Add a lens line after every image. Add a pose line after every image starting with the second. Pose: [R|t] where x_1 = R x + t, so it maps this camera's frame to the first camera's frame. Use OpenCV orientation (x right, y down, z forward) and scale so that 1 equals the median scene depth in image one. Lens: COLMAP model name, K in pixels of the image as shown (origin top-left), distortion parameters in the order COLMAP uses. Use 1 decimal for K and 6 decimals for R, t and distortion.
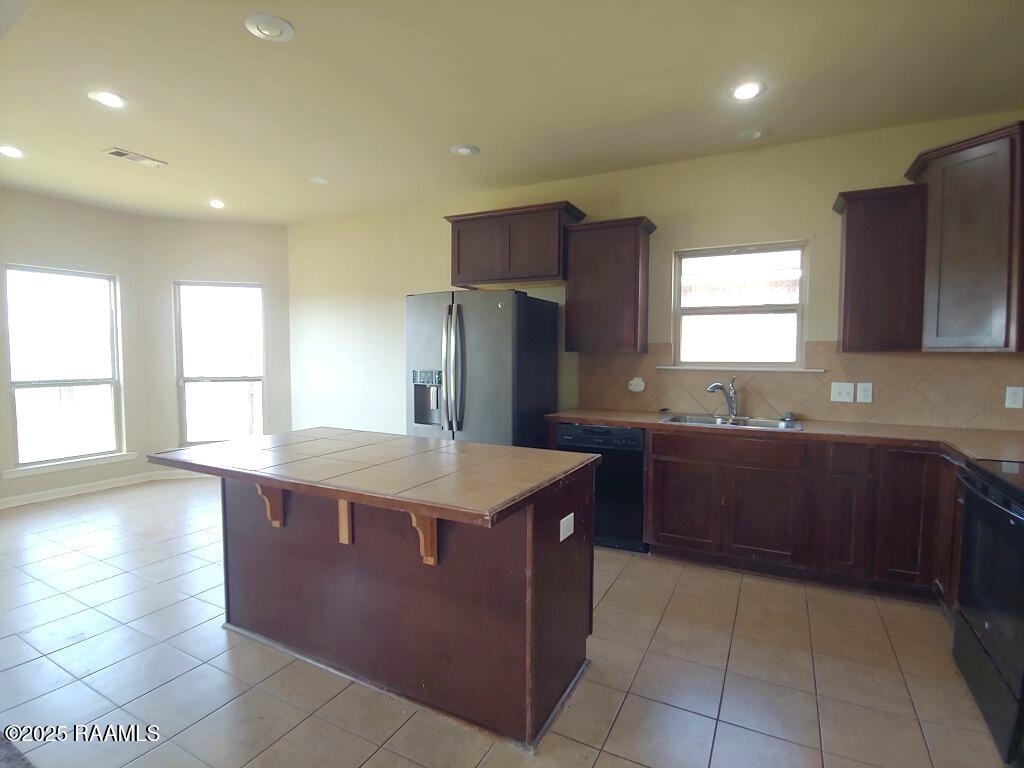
lens RADIAL K [[523.7, 0, 507.7], [0, 523.7, 382.7], [0, 0, 1]] dist [-0.001143, -0.000123]
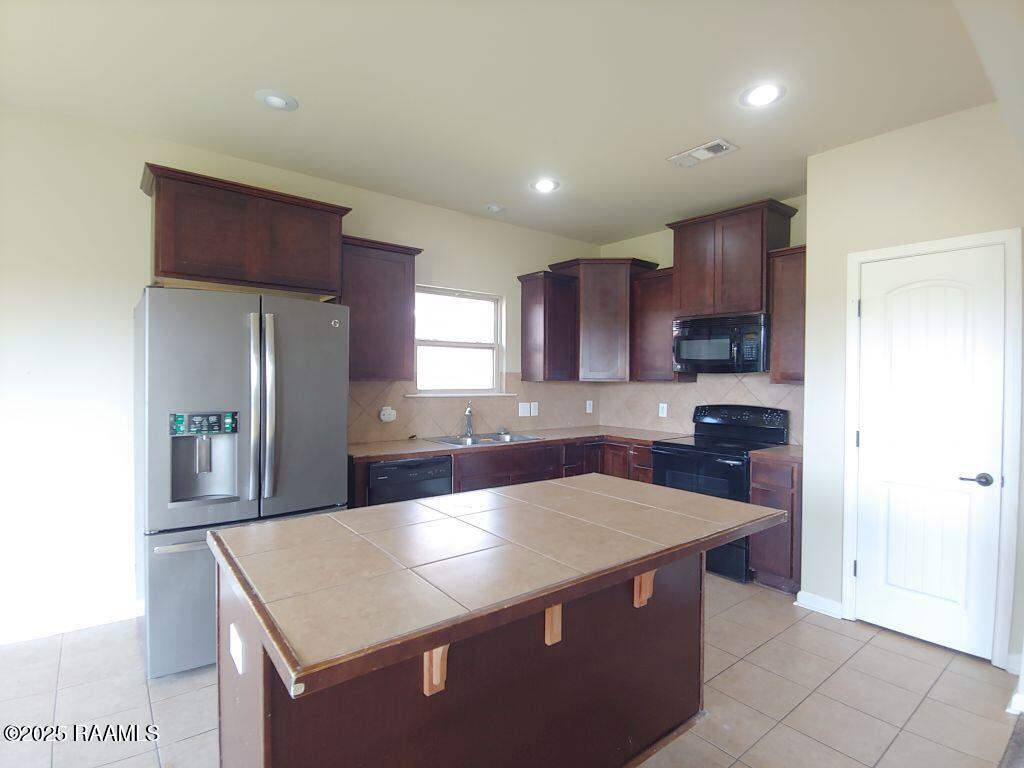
lens RADIAL K [[523.7, 0, 513.5], [0, 523.7, 382.4], [0, 0, 1]] dist [-0.001143, -0.000123]
pose [[0.404442, -0.008510, 0.914524, -0.636256], [0.046112, 0.998875, -0.011097, -0.038916], [-0.913400, 0.046659, 0.404380, 0.454208]]
